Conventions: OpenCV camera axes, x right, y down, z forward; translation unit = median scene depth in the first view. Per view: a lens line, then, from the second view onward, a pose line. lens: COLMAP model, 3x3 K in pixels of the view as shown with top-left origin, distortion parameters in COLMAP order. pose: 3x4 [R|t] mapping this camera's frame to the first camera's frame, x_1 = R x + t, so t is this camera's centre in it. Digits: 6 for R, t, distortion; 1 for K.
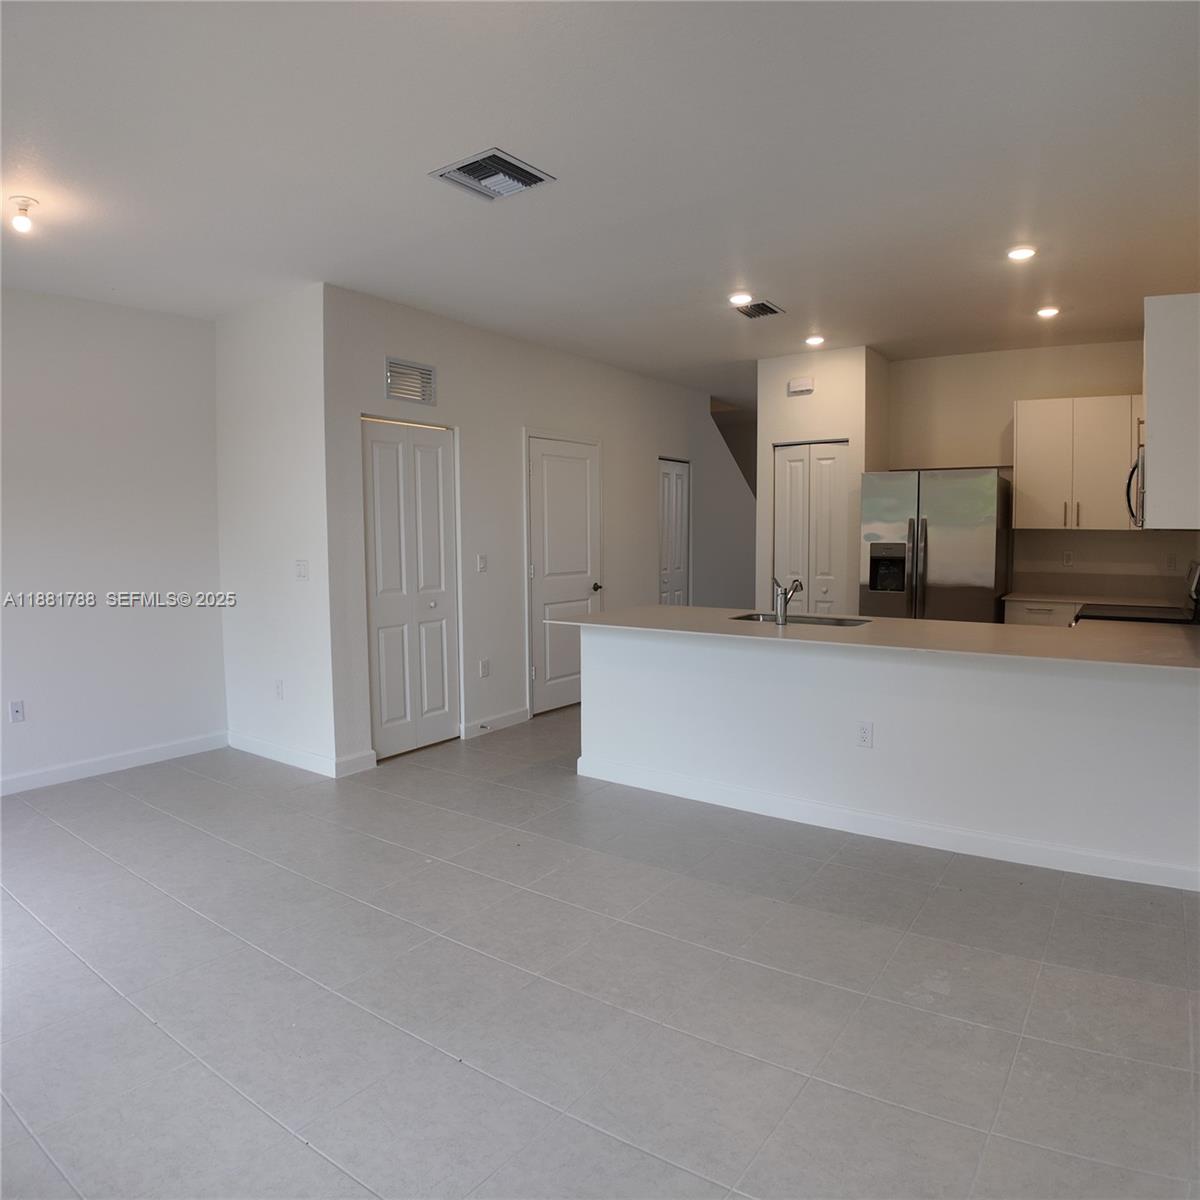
lens RADIAL K [[800.5, 0, 604.0], [0, 800.5, 600.1], [0, 0, 1]] dist [-0.059282, -0.078799]
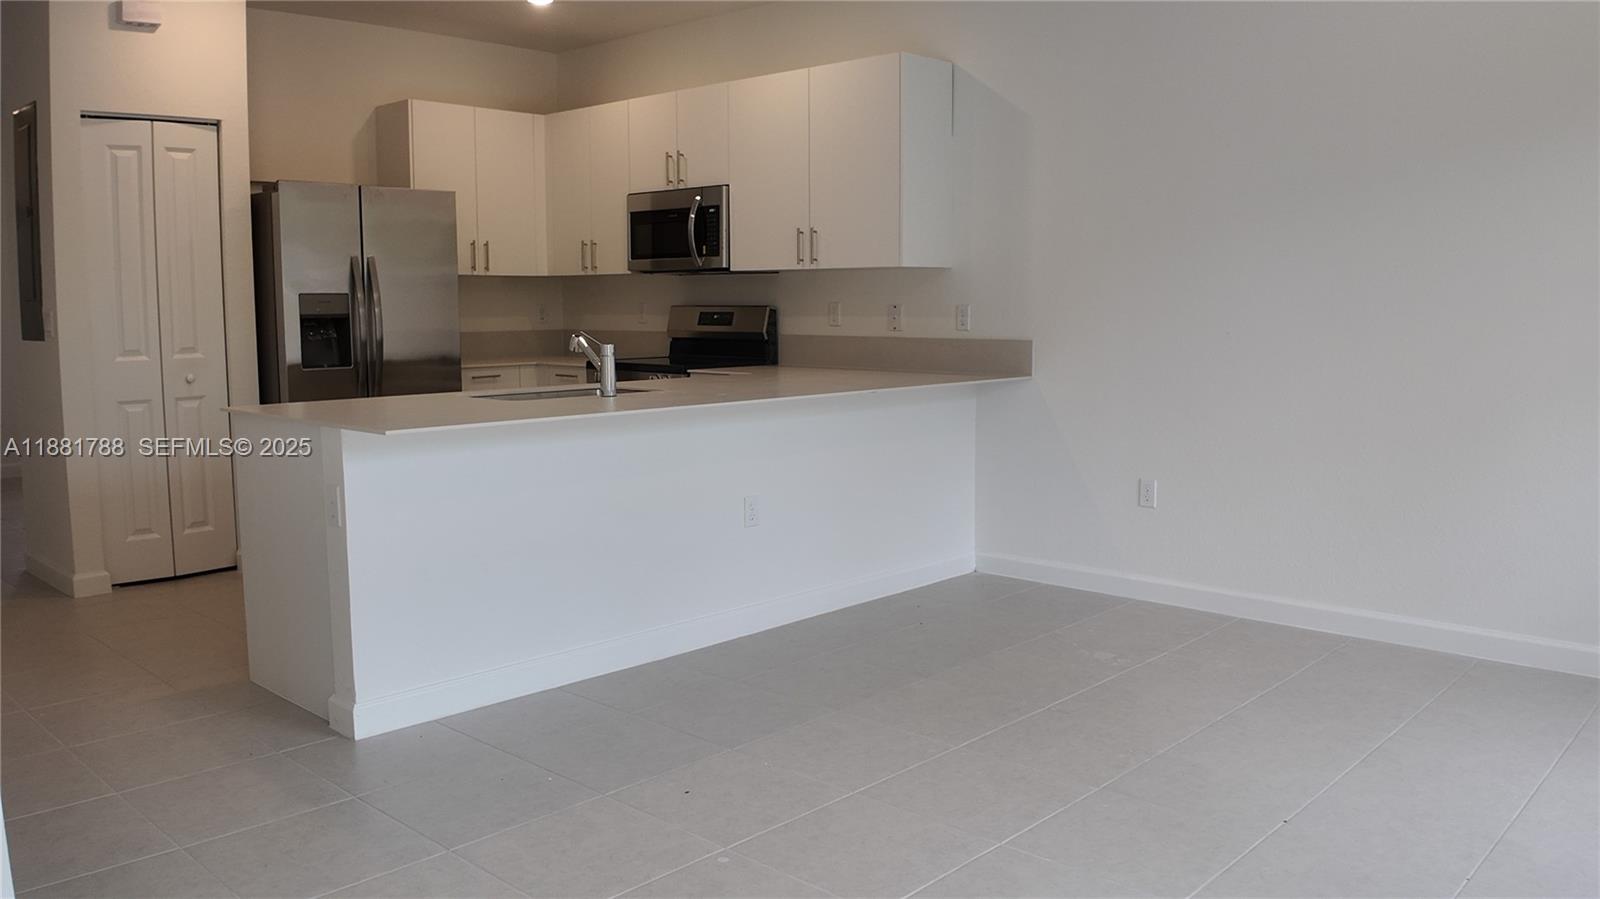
lens RADIAL K [[1248.5, 0, 799.5], [0, 1248.5, 447.3], [0, 0, 1]] dist [-0.015159, -0.158201]
pose [[0.140519, -0.112527, 0.983663, -0.606021], [0.087001, 0.991081, 0.100947, -0.015882], [-0.986248, 0.071395, 0.149056, 0.482789]]
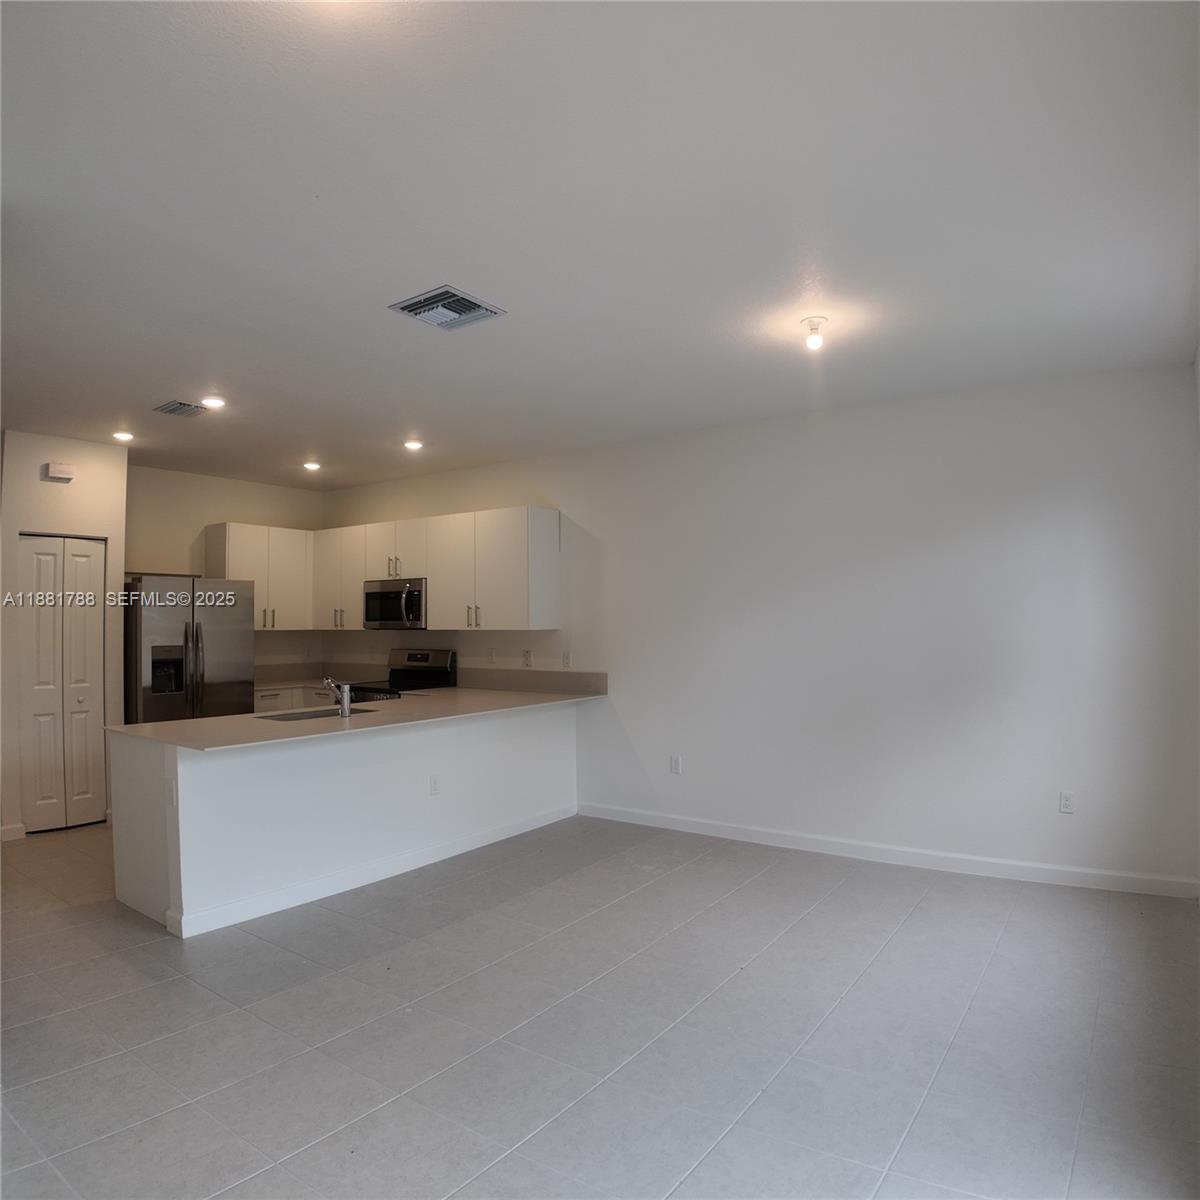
lens RADIAL K [[800.5, 0, 604.0], [0, 800.5, 600.1], [0, 0, 1]] dist [-0.059282, -0.078799]
pose [[-0.007966, 0.032118, 0.999452, -0.665394], [0.091033, 0.995357, -0.031261, -0.048245], [-0.995816, 0.090734, -0.010853, 0.450493]]
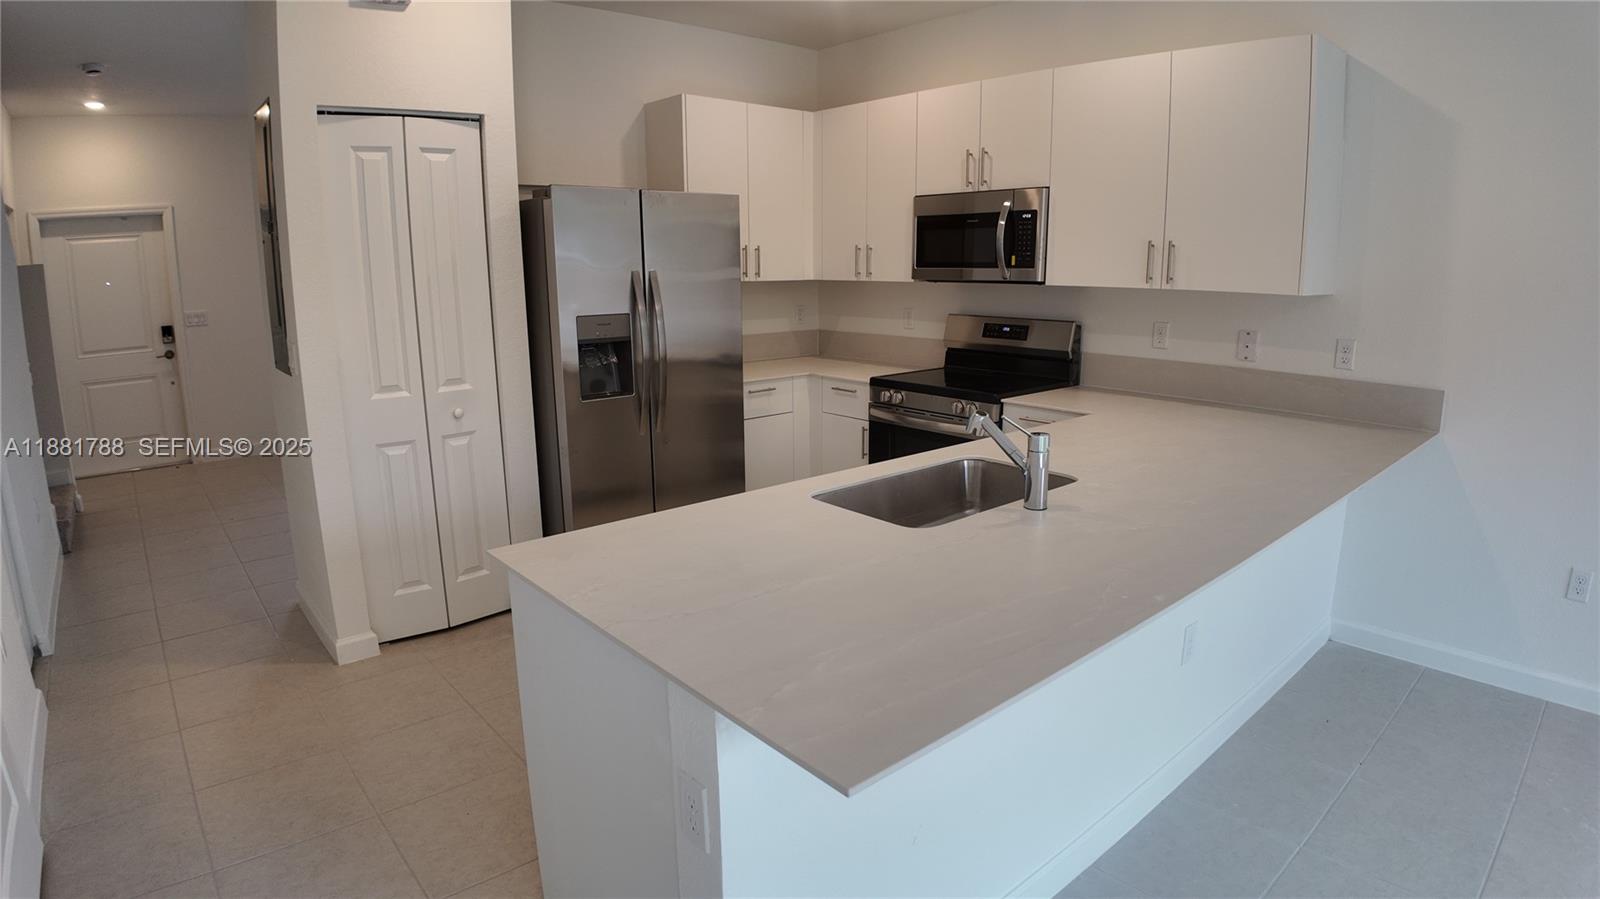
lens RADIAL K [[851.6, 0, 802.8], [0, 851.6, 449.8], [0, 0, 1]] dist [-0.041188, -0.105459]
pose [[0.235282, -0.208663, 0.949264, -0.214114], [0.086267, 0.977311, 0.193446, -0.083613], [-0.968091, 0.036376, 0.247944, 0.722348]]
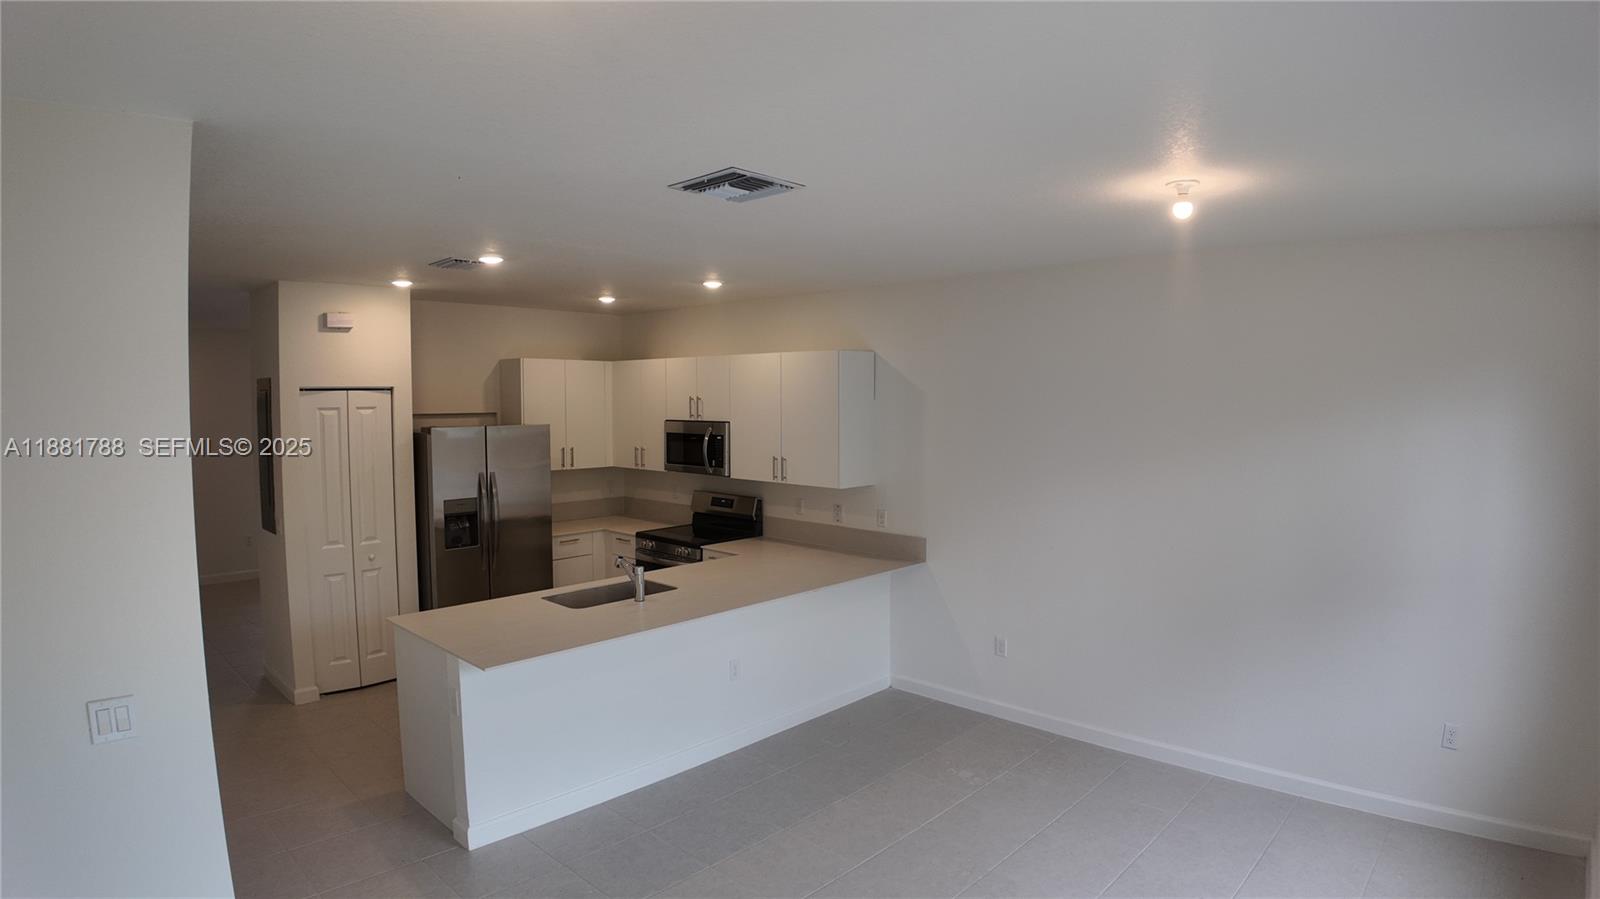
lens RADIAL K [[851.6, 0, 802.8], [0, 851.6, 449.8], [0, 0, 1]] dist [-0.041188, -0.105459]
pose [[0.140943, -0.058325, 0.988298, -0.619012], [0.083401, 0.995414, 0.046851, -0.147861], [-0.986499, 0.075822, 0.145161, 0.433166]]
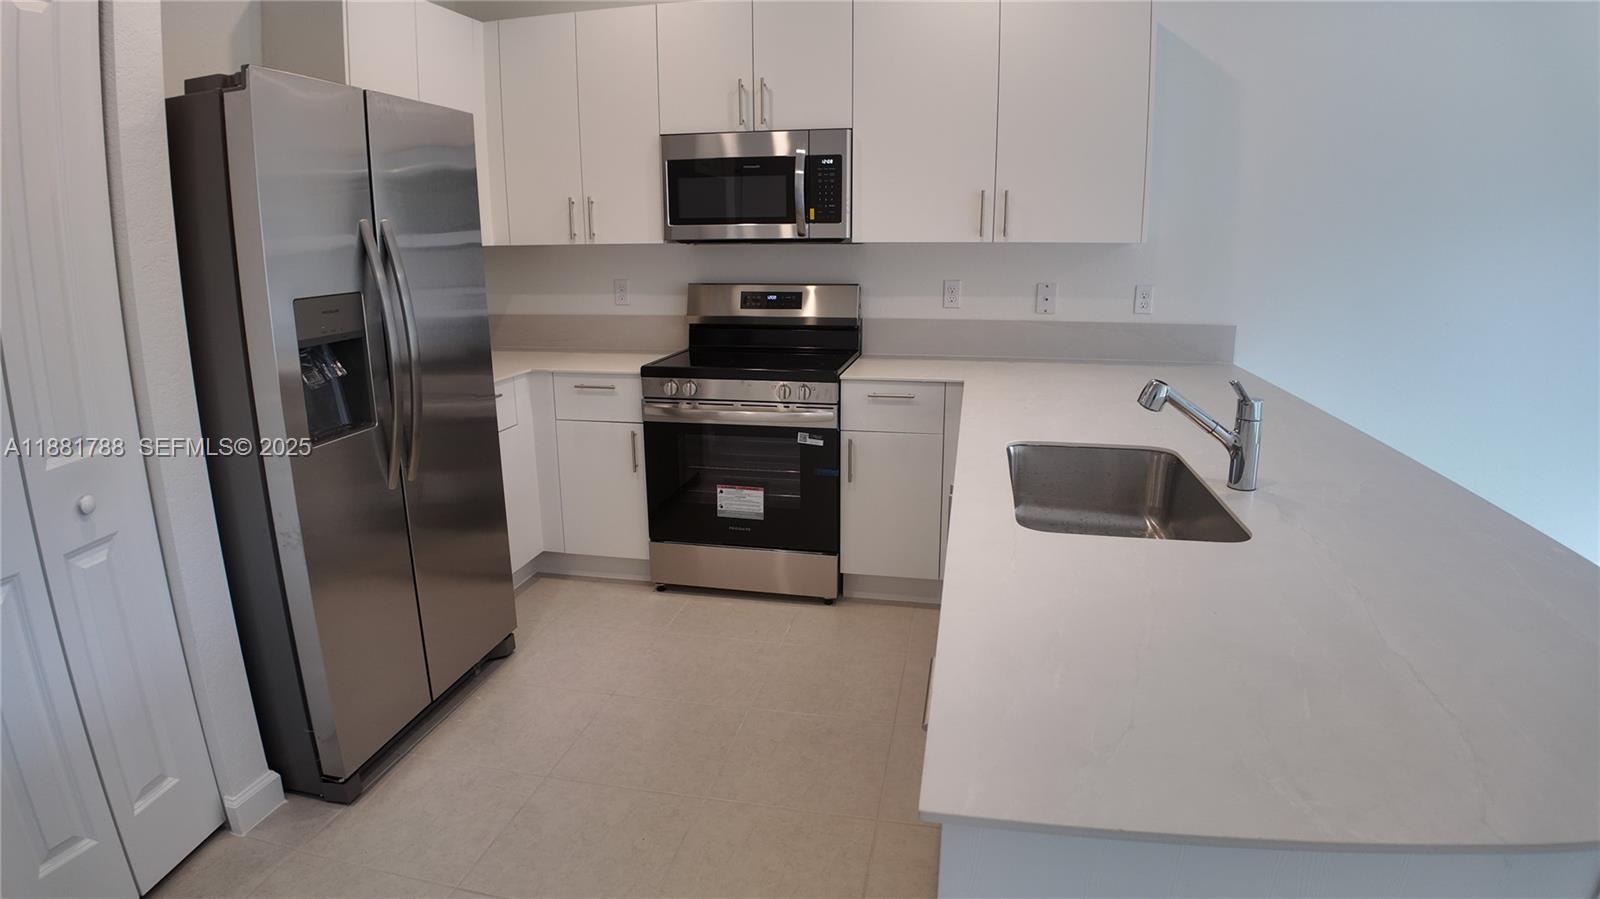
lens RADIAL K [[854.8, 0, 800.0], [0, 854.8, 449.5], [0, 0, 1]] dist [-0.043462, -0.065063]
pose [[-0.401101, -0.211276, 0.891337, -0.048480], [0.084757, 0.960305, 0.265764, -0.087005], [-0.912104, 0.182145, -0.367272, 0.974615]]
